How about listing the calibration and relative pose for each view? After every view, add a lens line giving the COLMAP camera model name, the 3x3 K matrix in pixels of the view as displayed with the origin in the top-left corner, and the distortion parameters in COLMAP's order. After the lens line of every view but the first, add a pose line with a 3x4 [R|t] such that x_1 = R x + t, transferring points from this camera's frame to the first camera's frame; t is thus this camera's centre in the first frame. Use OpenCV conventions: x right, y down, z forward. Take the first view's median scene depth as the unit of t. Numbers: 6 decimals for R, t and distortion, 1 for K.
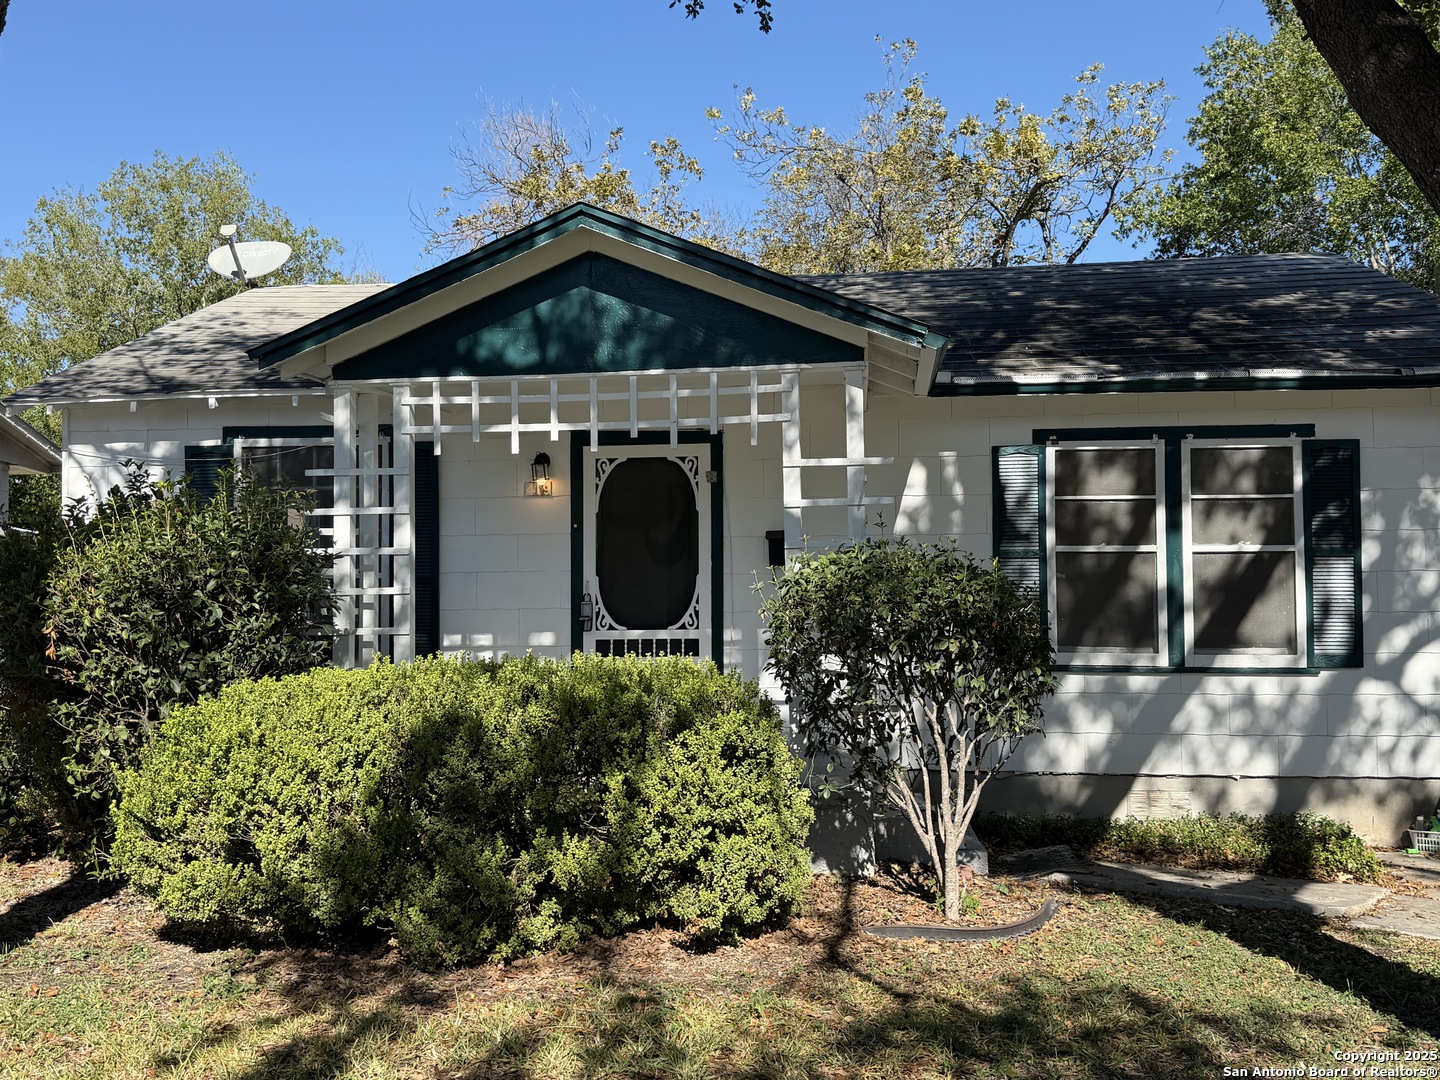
lens RADIAL K [[1282.8, 0, 729.8], [0, 1282.8, 538.9], [0, 0, 1]] dist [0.002333, -0.010409]
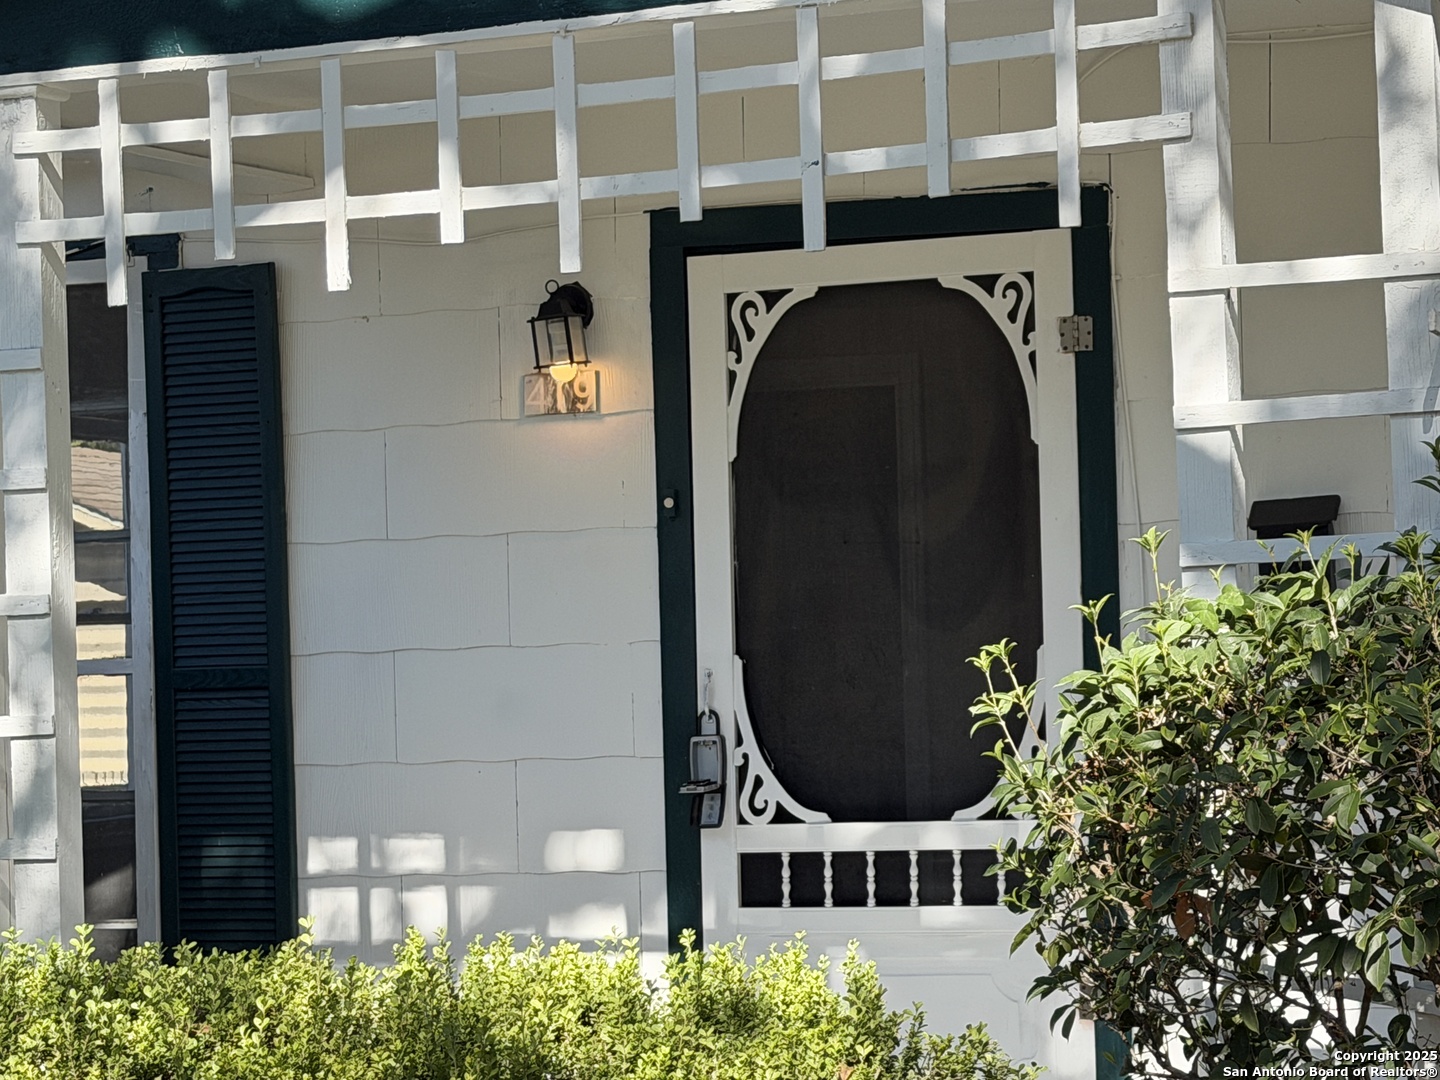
lens RADIAL K [[3467.2, 0, 713.0], [0, 3467.2, 538.0], [0, 0, 1]] dist [0.038439, 0.000000]
pose [[0.969579, -0.028011, -0.243172, 0.112126], [0.029990, 0.999540, 0.004441, -0.005320], [0.242936, -0.011599, 0.969973, 0.162537]]
